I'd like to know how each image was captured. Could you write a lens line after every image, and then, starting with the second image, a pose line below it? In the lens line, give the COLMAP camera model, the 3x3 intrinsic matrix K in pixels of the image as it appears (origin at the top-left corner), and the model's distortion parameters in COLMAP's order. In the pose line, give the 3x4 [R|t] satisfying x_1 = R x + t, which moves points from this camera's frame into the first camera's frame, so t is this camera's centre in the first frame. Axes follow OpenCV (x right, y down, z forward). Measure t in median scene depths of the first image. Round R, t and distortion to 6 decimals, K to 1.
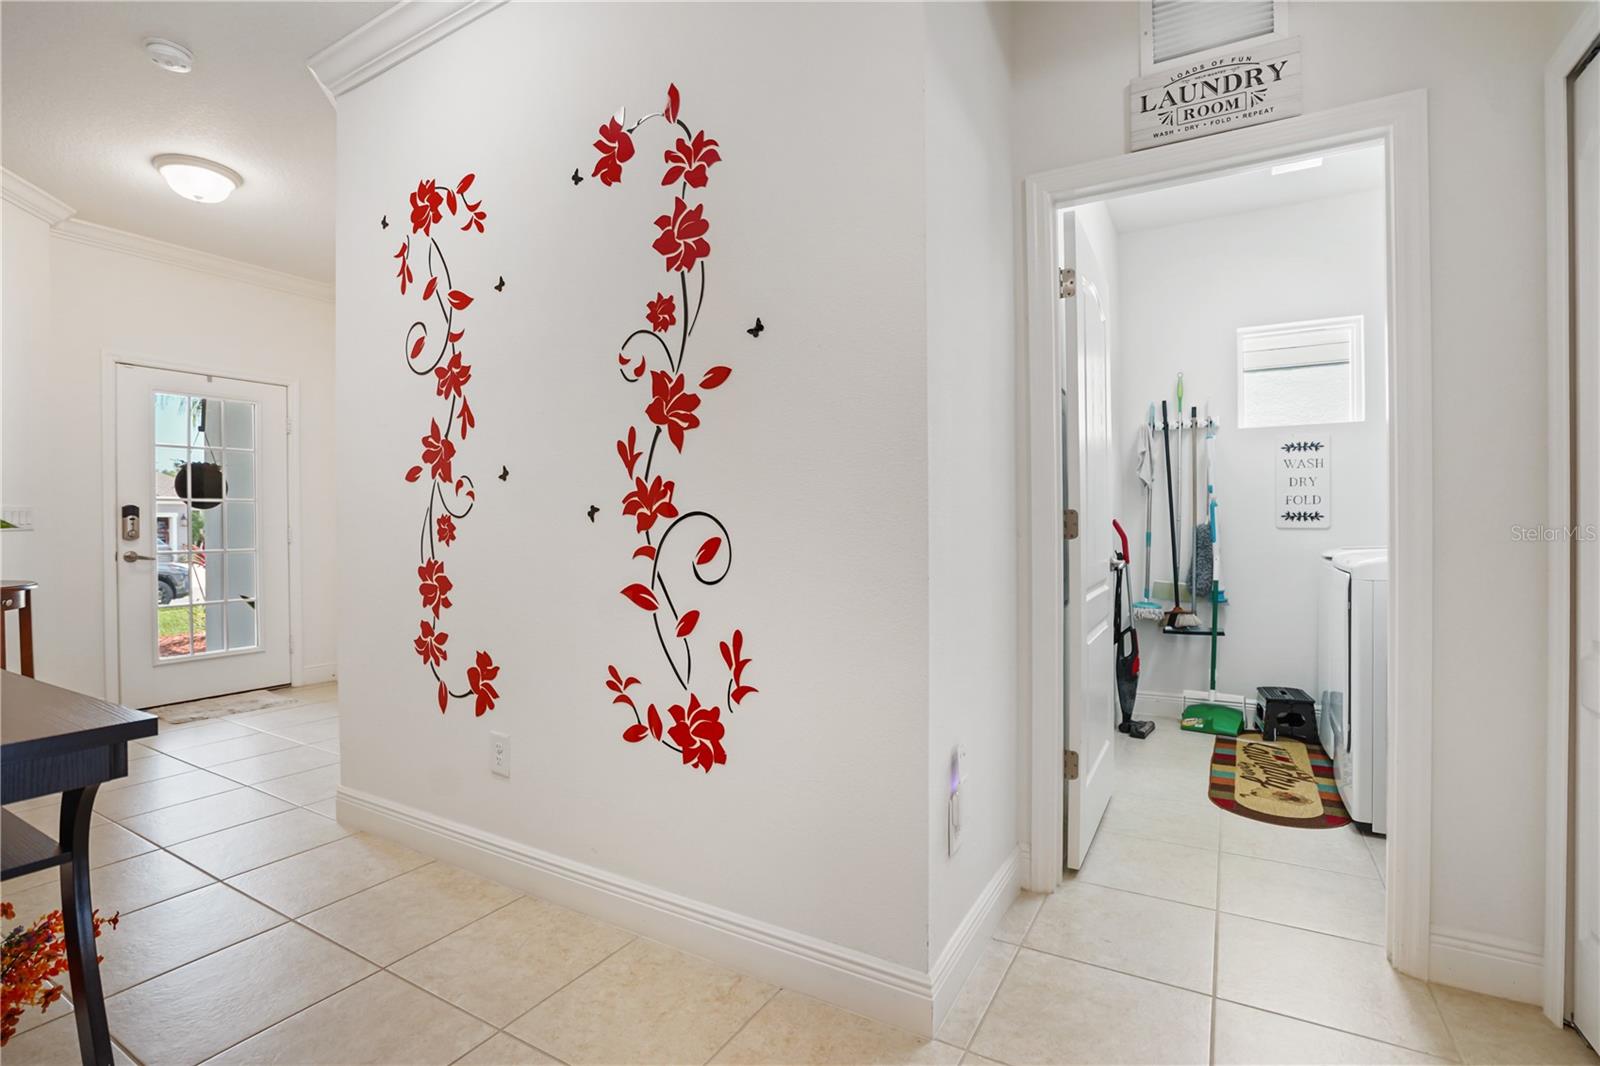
lens RADIAL K [[750.9, 0, 801.9], [0, 750.9, 532.1], [0, 0, 1]] dist [-0.053712, 0.017690]
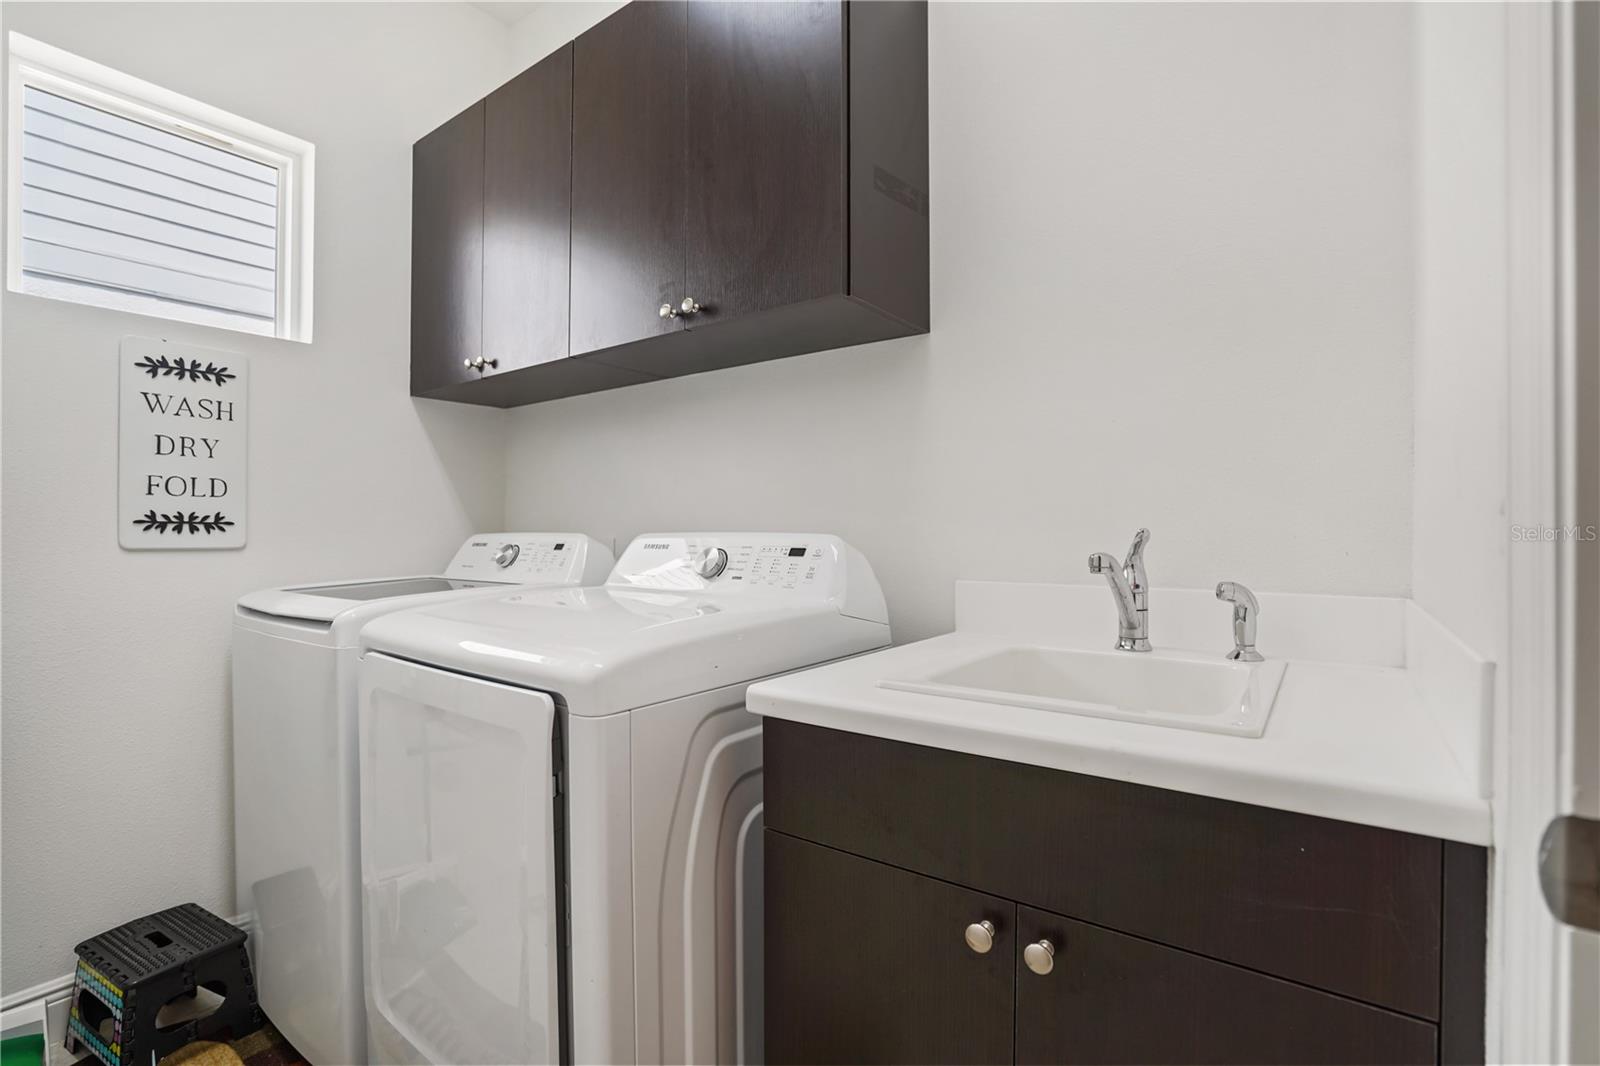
lens RADIAL K [[750.9, 0, 800.2], [0, 750.9, 536.5], [0, 0, 1]] dist [-0.053712, 0.017690]
pose [[0.112177, 0.002278, 0.993686, 0.275922], [0.000756, 0.999997, -0.002378, -0.011621], [-0.993688, 0.001018, 0.112175, 0.572734]]
